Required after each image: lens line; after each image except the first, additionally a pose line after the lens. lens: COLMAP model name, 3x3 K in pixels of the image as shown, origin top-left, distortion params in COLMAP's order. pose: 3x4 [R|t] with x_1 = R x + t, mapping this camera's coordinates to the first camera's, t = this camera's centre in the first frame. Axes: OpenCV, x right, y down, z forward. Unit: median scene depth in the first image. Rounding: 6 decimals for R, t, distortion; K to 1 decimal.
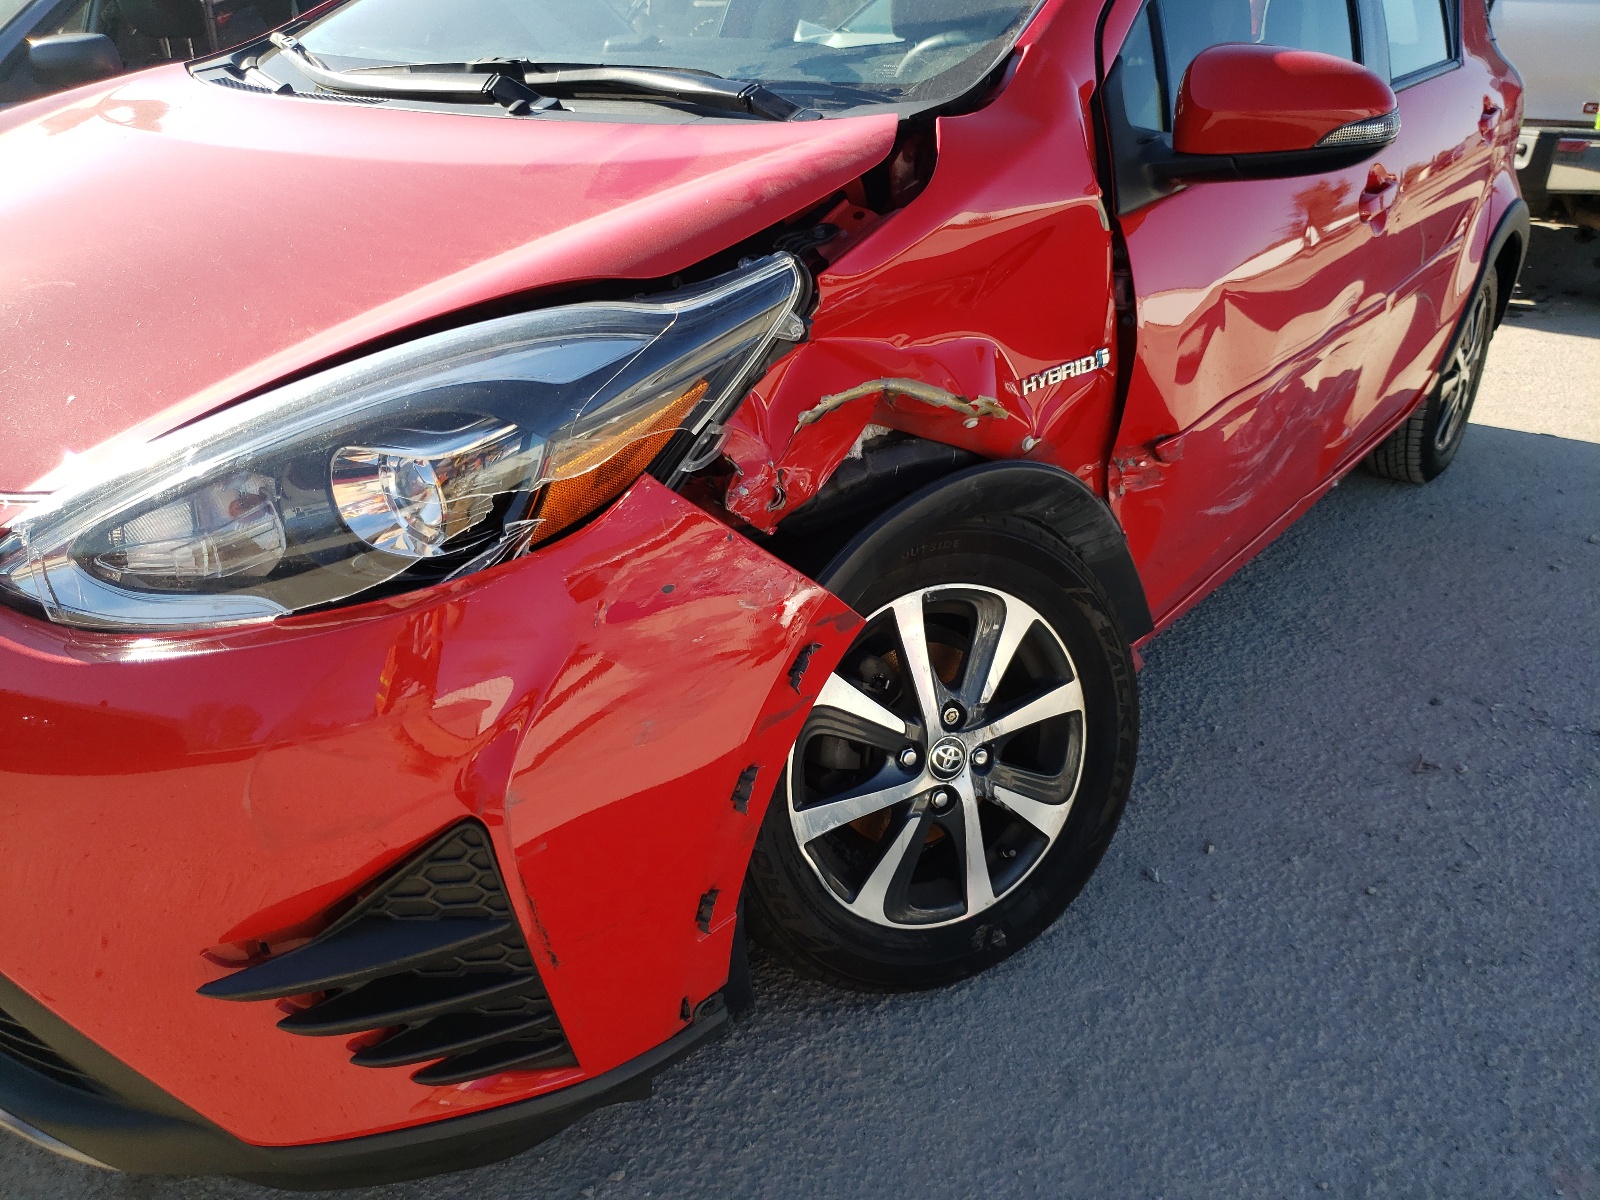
lens RADIAL K [[1246.0, 0, 800.0], [0, 1246.0, 600.0], [0, 0, 1]] dist [0.008674, -0.006655]
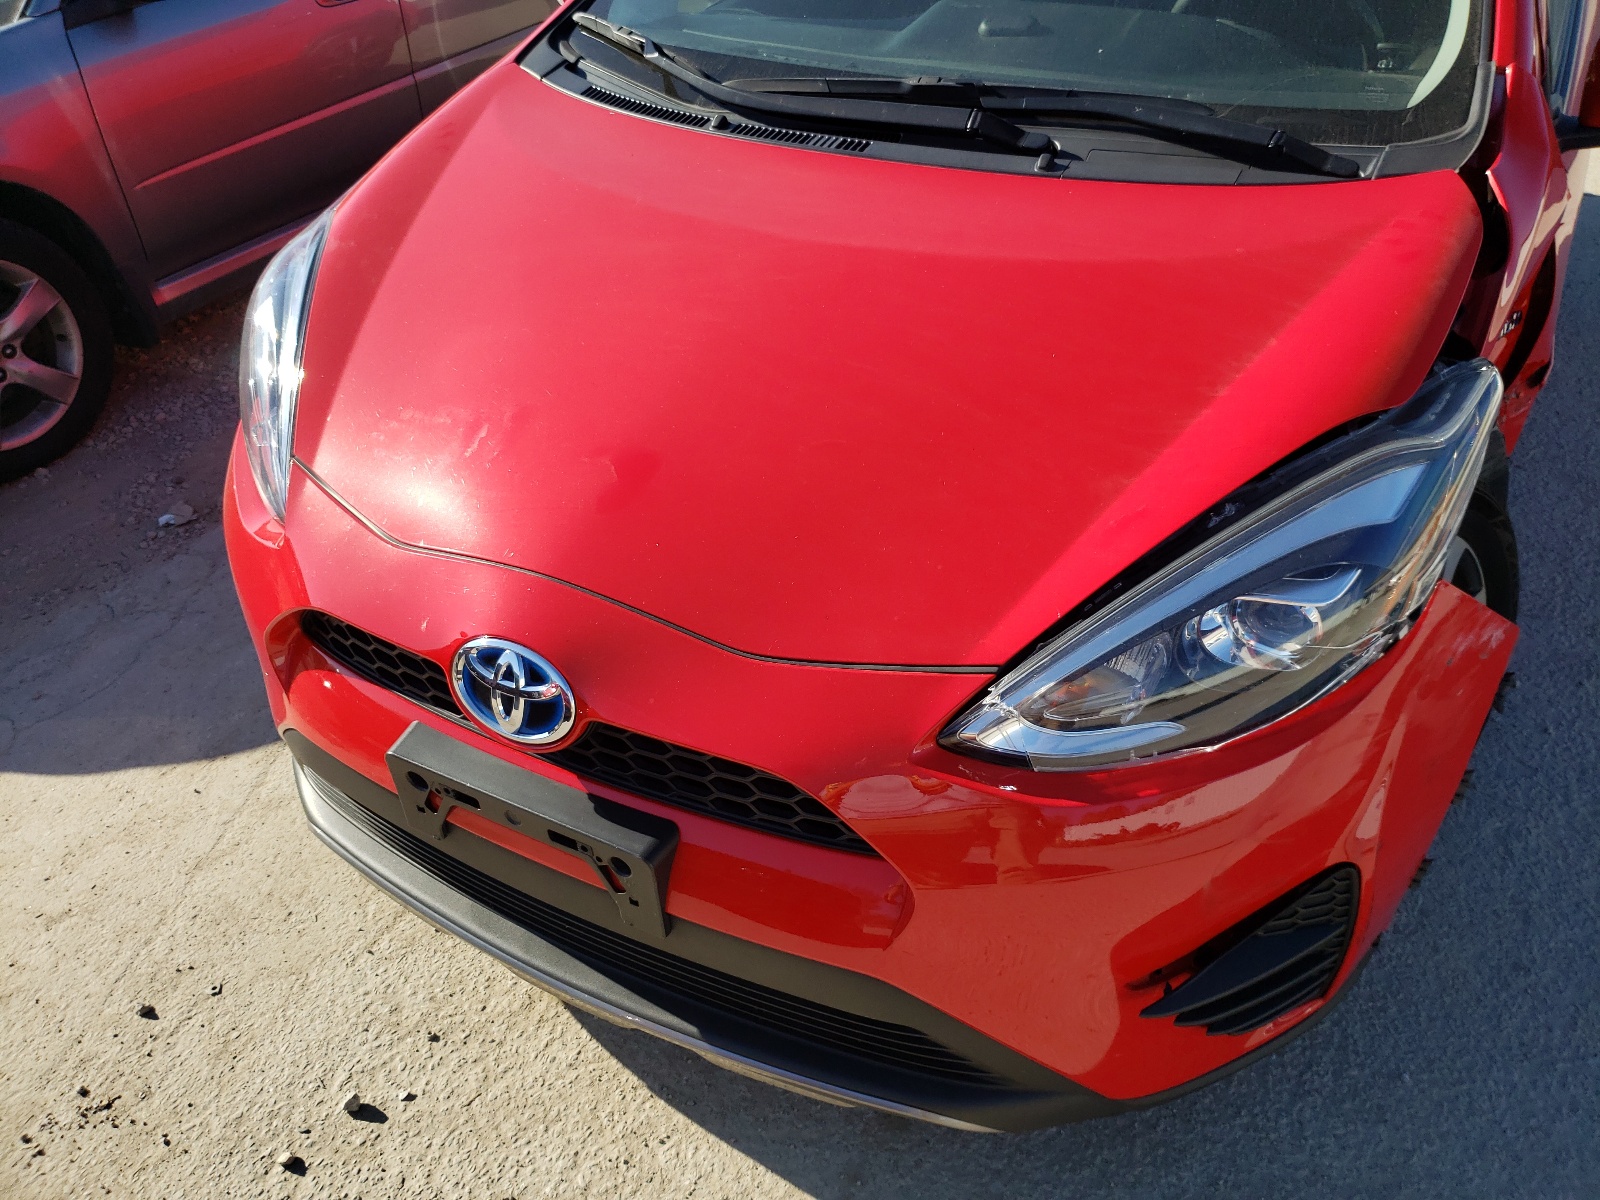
lens RADIAL K [[1246.0, 0, 800.0], [0, 1246.0, 600.0], [0, 0, 1]] dist [0.008674, -0.006655]
pose [[0.986315, -0.140441, 0.086363, -0.535509], [0.119744, 0.970277, 0.210295, -0.257828], [-0.113330, -0.197076, 0.973816, -0.090529]]
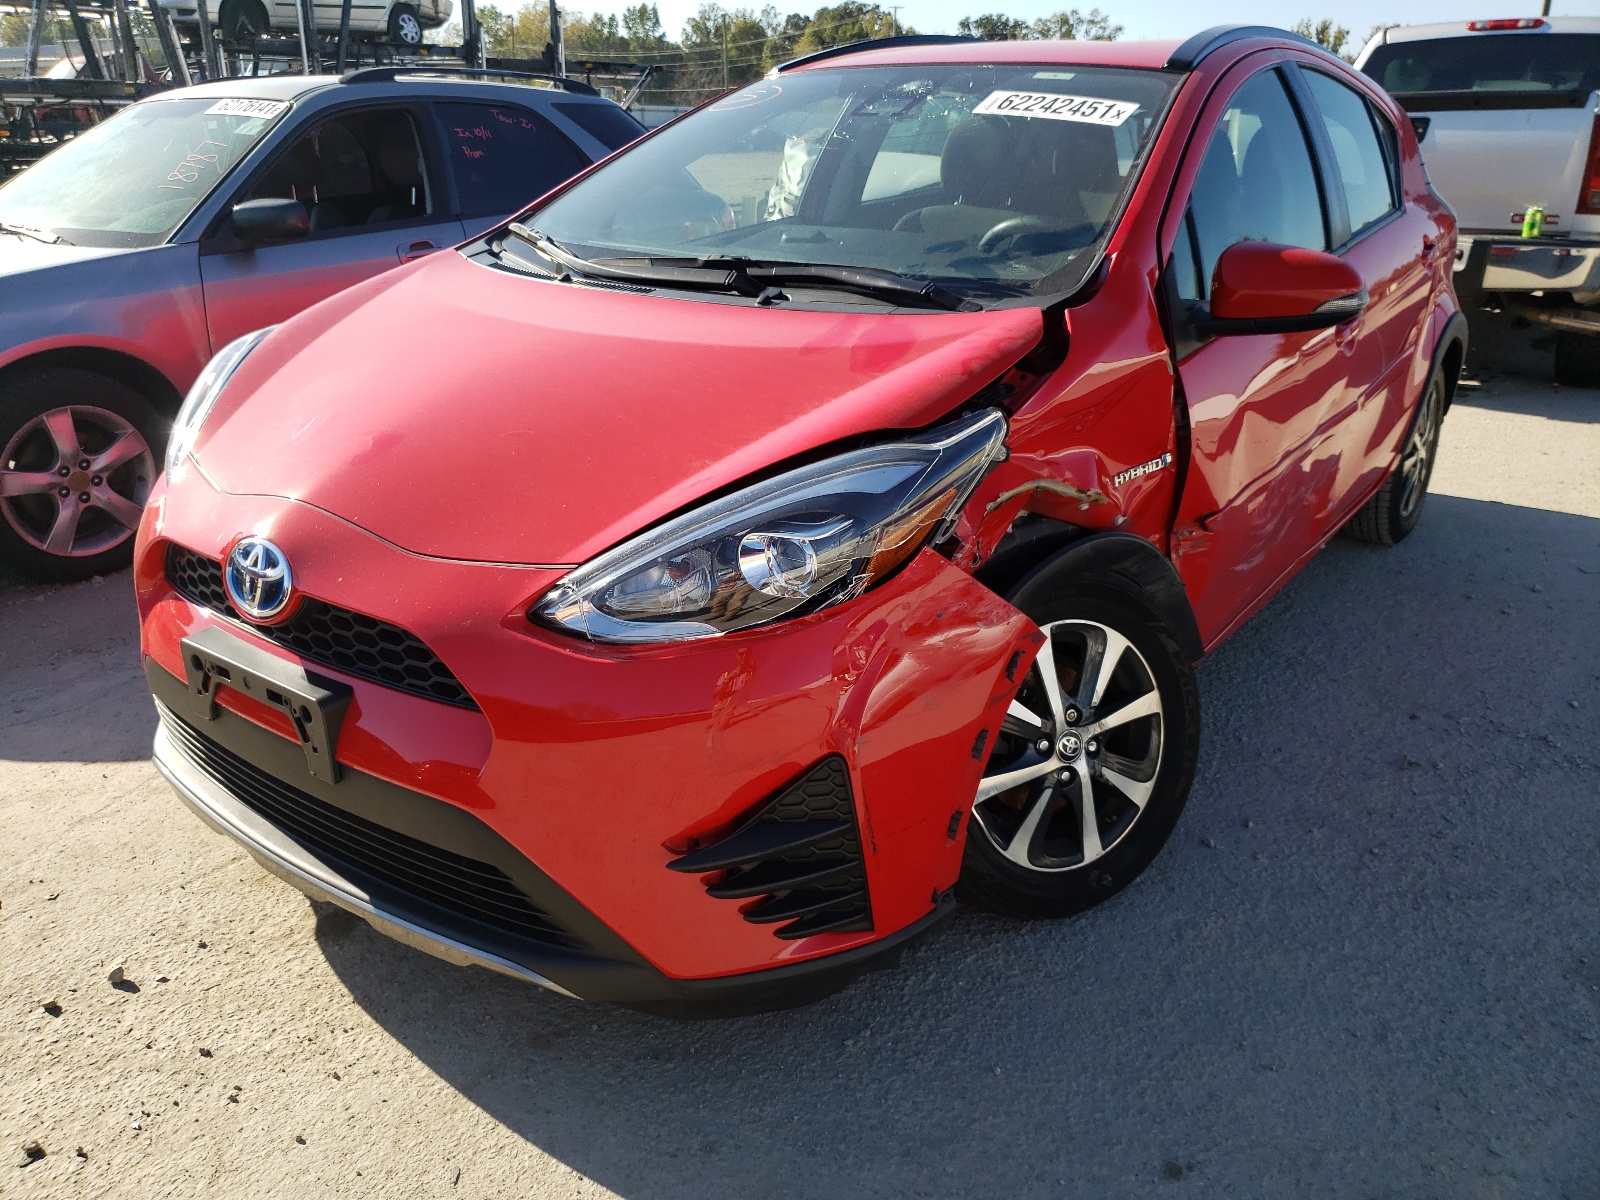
lens RADIAL K [[1240.1, 0, 762.4], [0, 1240.1, 580.8], [0, 0, 1]] dist [-0.002580, 0.009236]
pose [[0.999827, -0.018157, -0.004004, -0.208769], [0.017811, 0.997093, -0.074088, 0.038025], [0.005338, 0.074004, 0.997244, -0.386795]]
